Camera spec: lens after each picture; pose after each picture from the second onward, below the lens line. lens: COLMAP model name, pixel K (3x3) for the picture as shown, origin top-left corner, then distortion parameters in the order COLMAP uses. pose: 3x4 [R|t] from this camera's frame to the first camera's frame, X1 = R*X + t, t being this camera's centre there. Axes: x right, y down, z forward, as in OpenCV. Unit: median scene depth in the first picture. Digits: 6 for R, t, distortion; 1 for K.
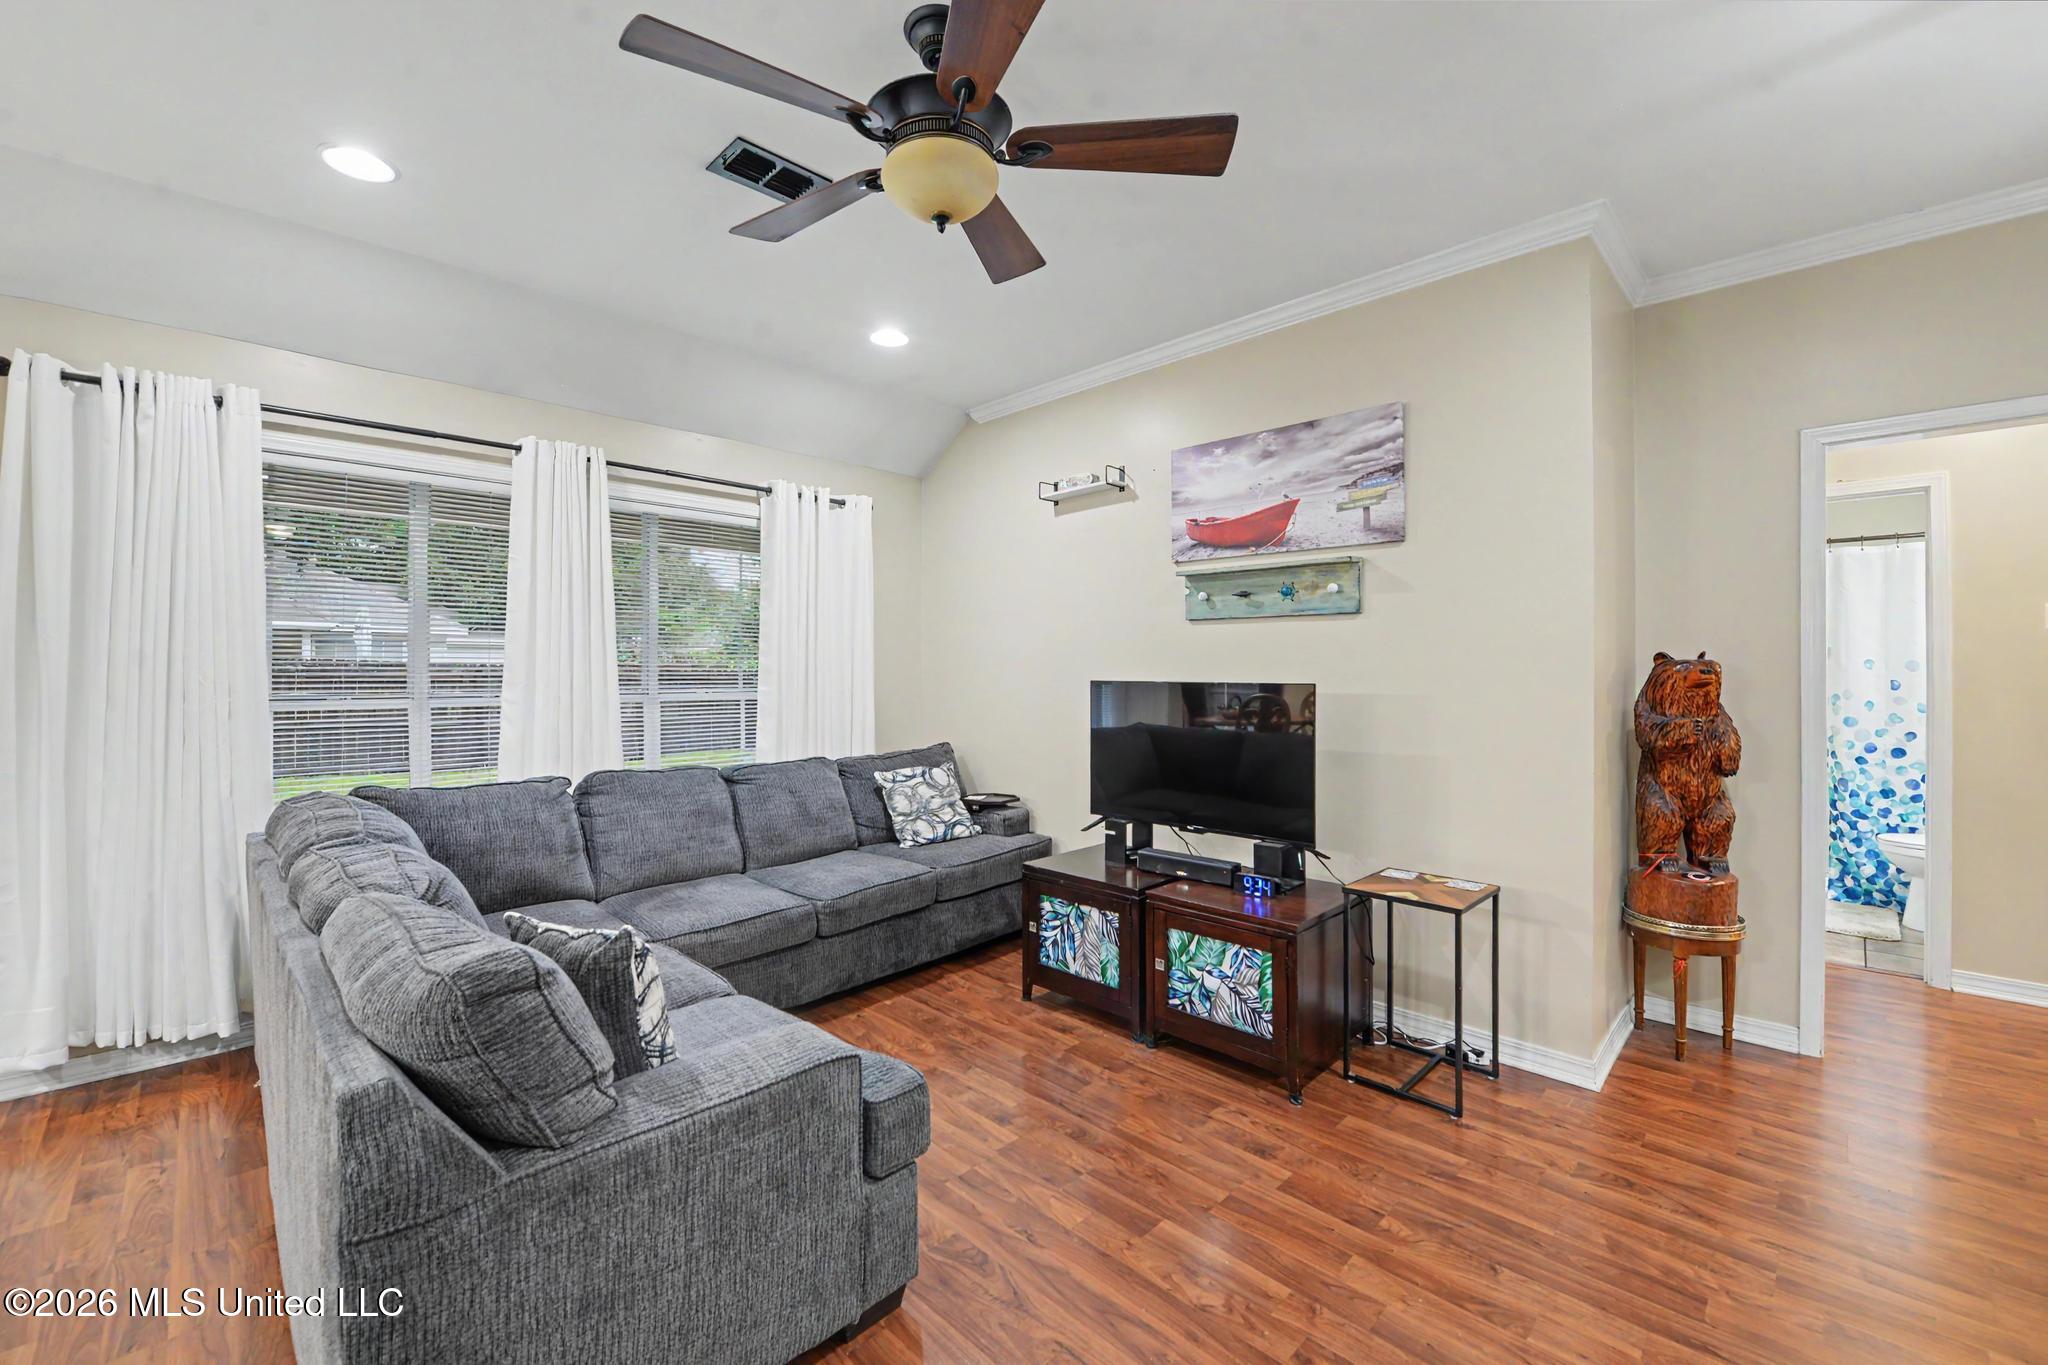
lens RADIAL K [[837.0, 0, 1027.6], [0, 837.0, 670.1], [0, 0, 1]] dist [-0.012858, -0.000226]
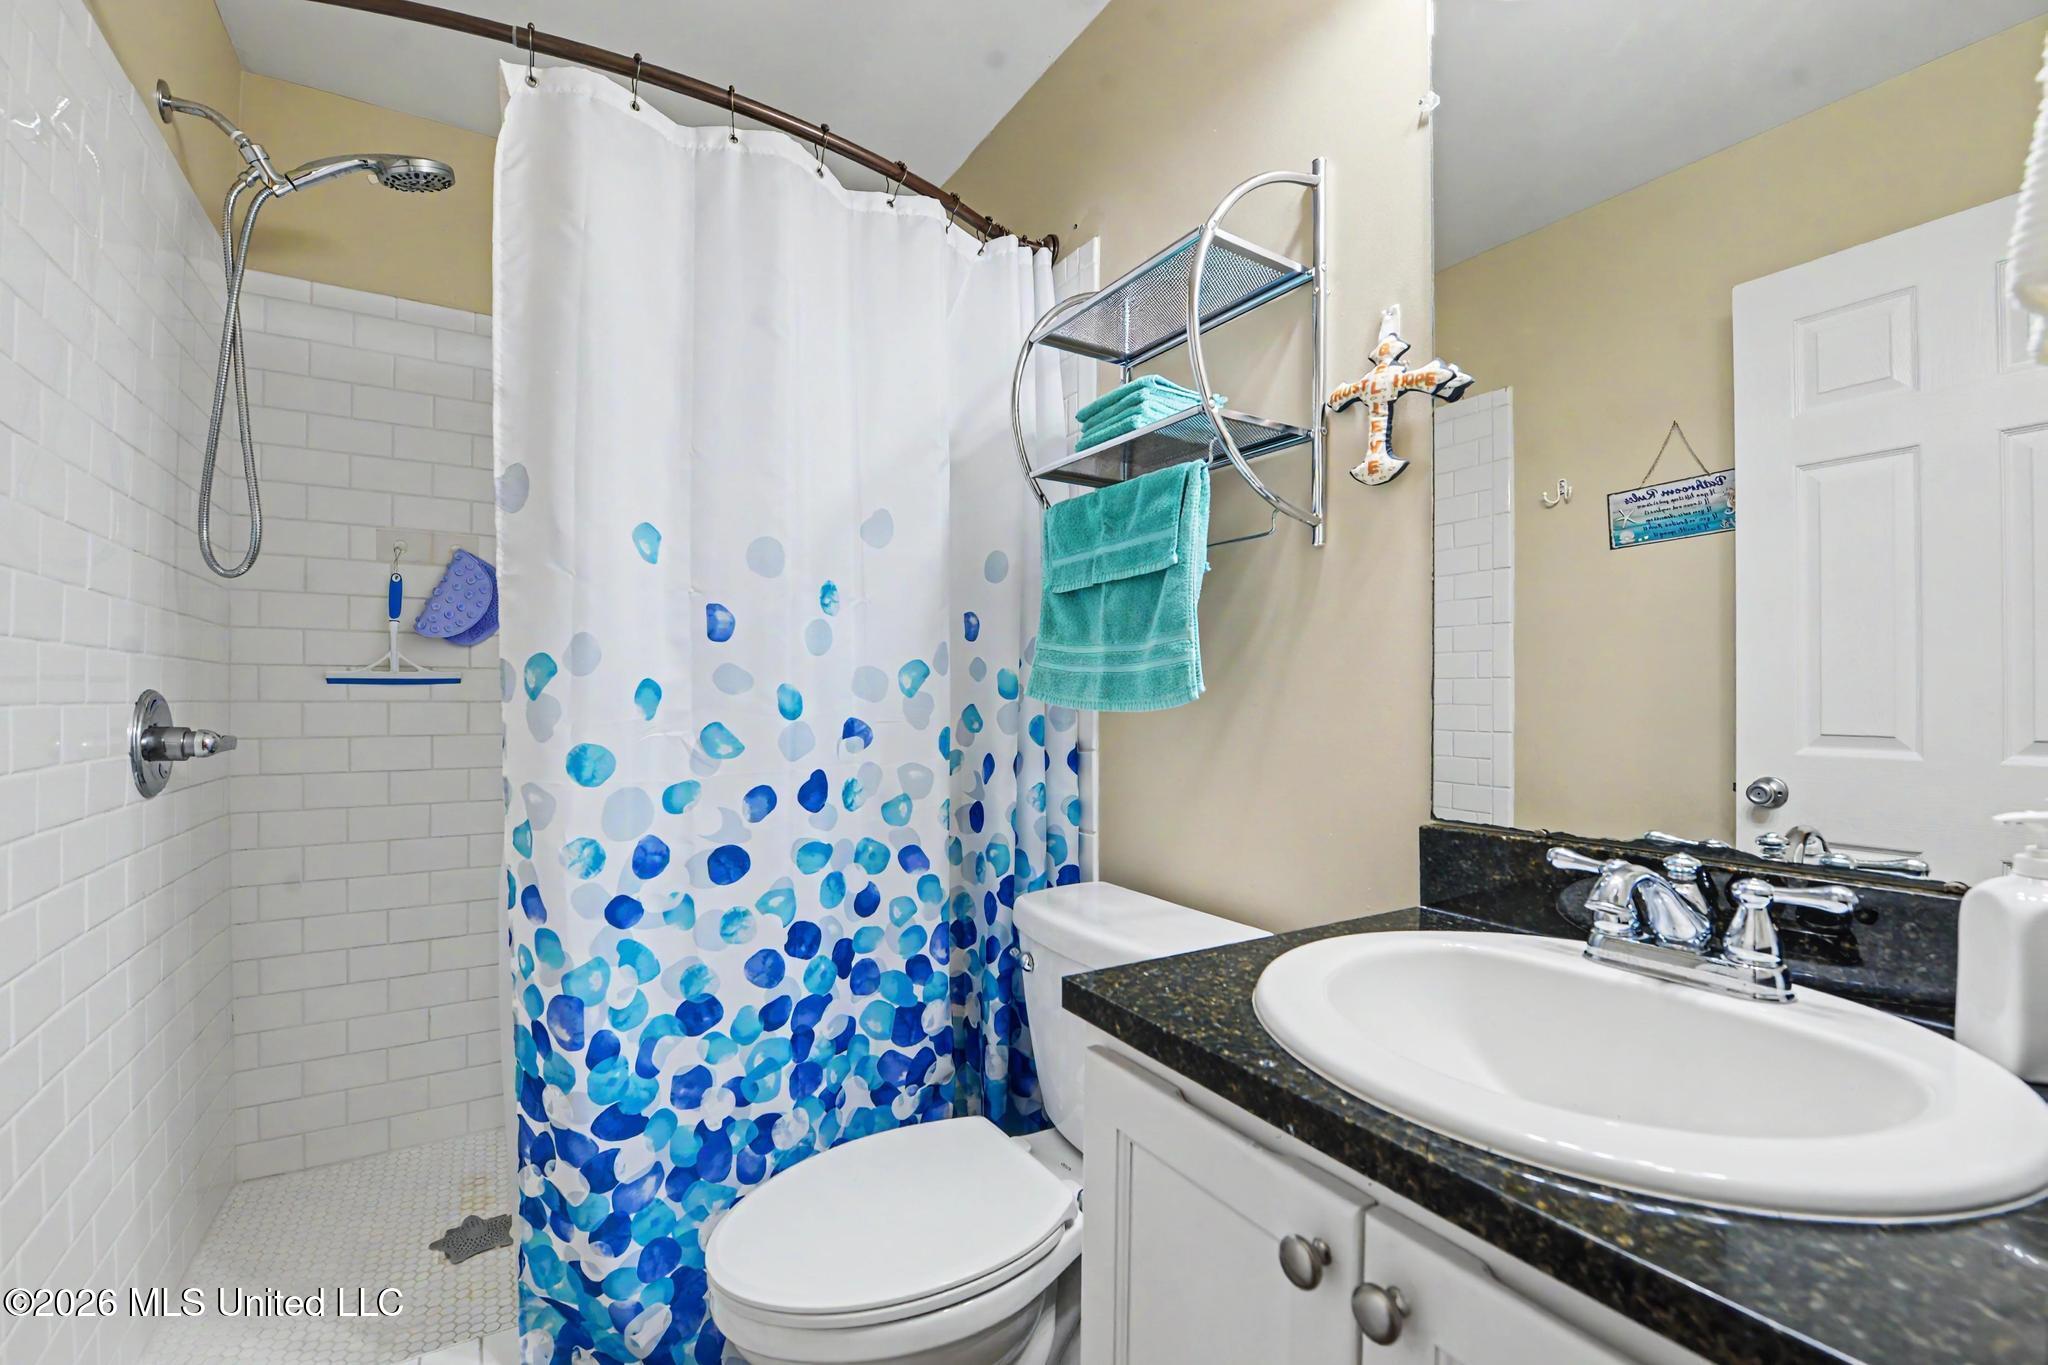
lens RADIAL K [[857.9, 0, 1028.9], [0, 857.9, 681.4], [0, 0, 1]] dist [-0.013224, -0.000154]
pose [[0.217994, 0.001902, 0.975948, 0.776534], [-0.002289, 0.999996, -0.001437, 0.037631], [-0.975948, -0.001921, 0.217997, 0.818582]]
